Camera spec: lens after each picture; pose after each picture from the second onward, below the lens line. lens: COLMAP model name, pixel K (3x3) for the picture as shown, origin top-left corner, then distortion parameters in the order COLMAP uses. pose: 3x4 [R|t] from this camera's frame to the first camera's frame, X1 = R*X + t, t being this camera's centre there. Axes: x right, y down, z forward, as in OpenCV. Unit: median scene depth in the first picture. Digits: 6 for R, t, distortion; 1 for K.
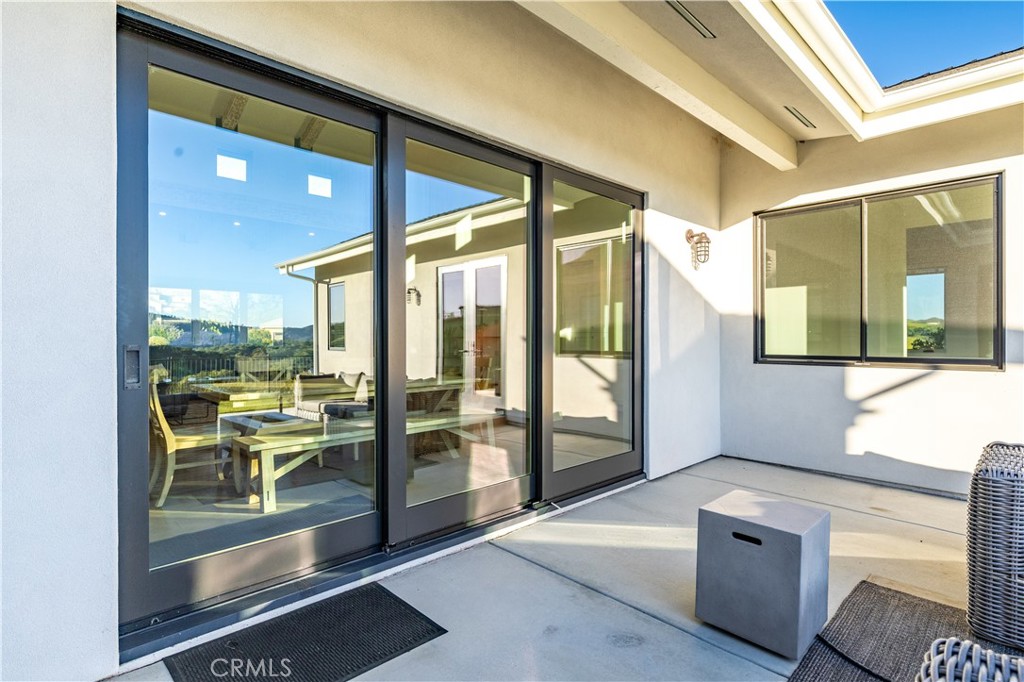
lens RADIAL K [[520.1, 0, 516.1], [0, 520.1, 341.9], [0, 0, 1]] dist [-0.001502, 0.000199]
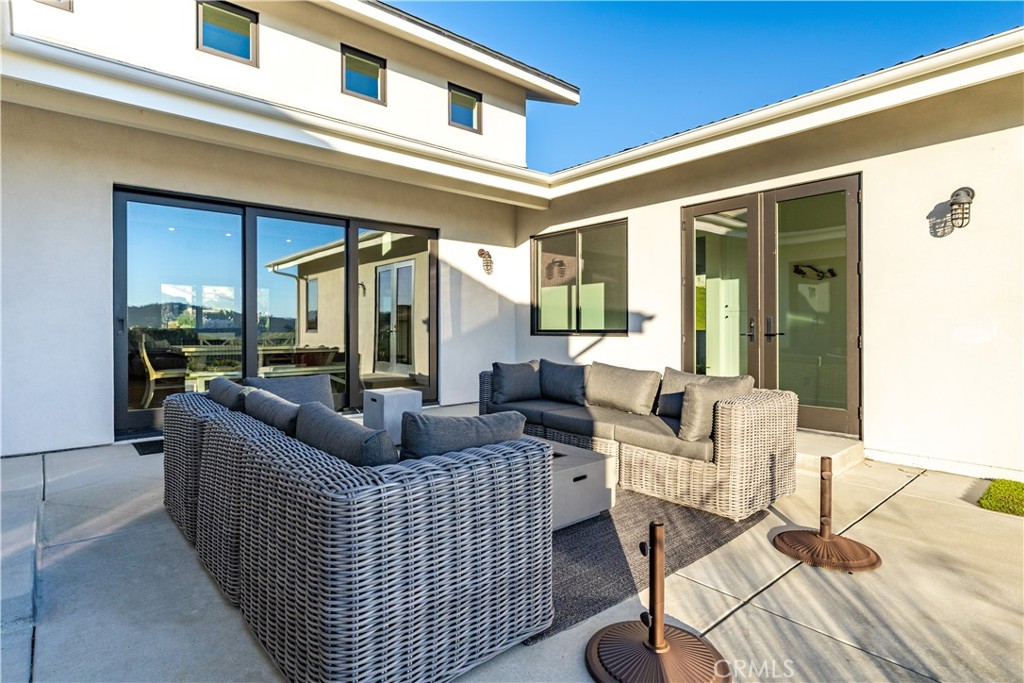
lens RADIAL K [[520.1, 0, 507.5], [0, 520.1, 333.5], [0, 0, 1]] dist [-0.001502, 0.000199]
pose [[0.998340, -0.002229, -0.057552, 0.475973], [0.002588, 0.999978, 0.006155, 0.025763], [0.057537, -0.006293, 0.998324, -0.522278]]
